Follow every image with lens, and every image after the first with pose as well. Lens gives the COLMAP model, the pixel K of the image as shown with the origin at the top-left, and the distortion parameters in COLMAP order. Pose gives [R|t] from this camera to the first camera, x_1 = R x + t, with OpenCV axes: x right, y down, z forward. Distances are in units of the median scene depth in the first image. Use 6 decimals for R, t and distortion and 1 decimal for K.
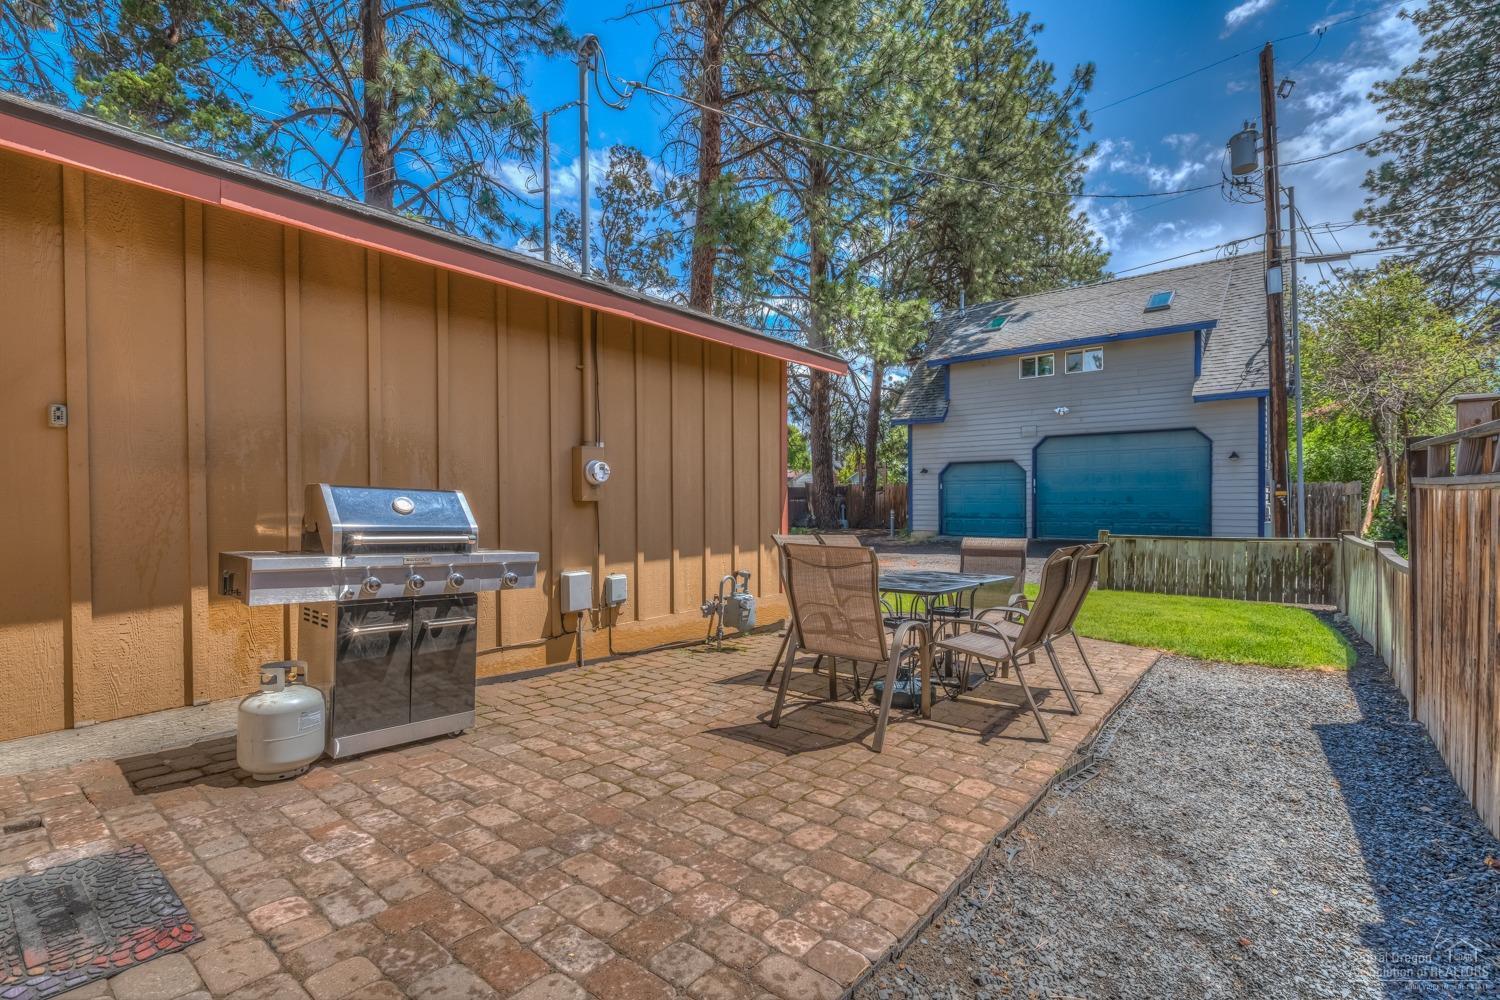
lens RADIAL K [[689.8, 0, 750.0], [0, 689.8, 500.0], [0, 0, 1]] dist [0.001228, 0.000490]
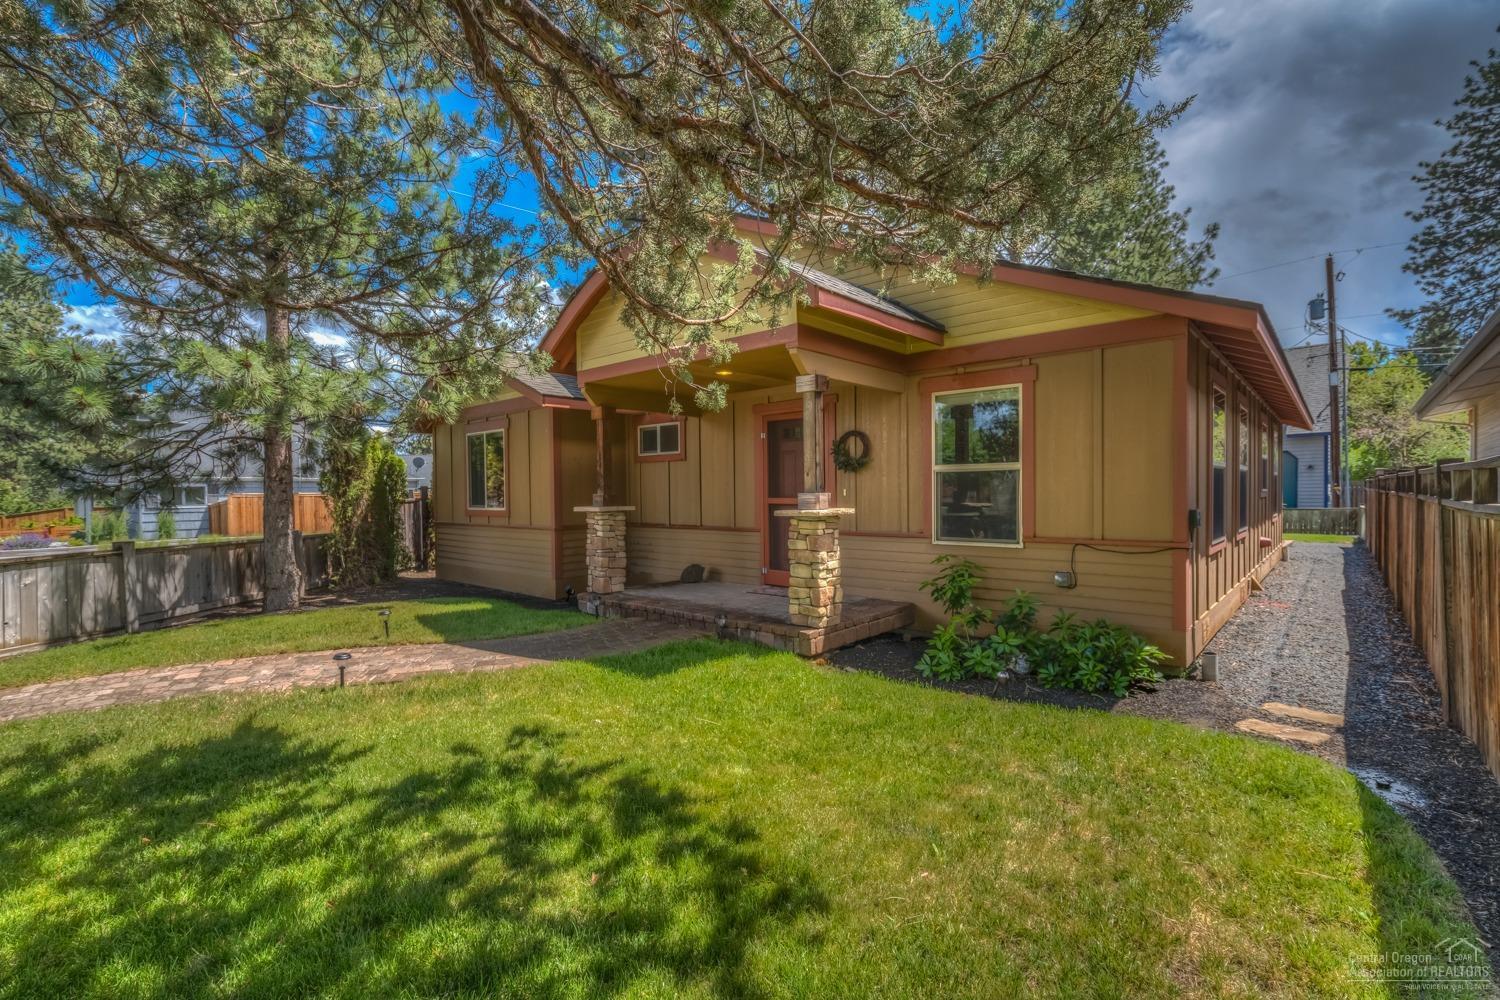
lens RADIAL K [[678.3, 0, 750.0], [0, 678.3, 500.0], [0, 0, 1]] dist [0.000447, -0.000099]
pose [[0.997888, -0.005393, -0.064733, -0.592996], [0.006239, 0.999898, 0.012871, -0.005007], [0.064657, -0.013247, 0.997820, -0.795238]]
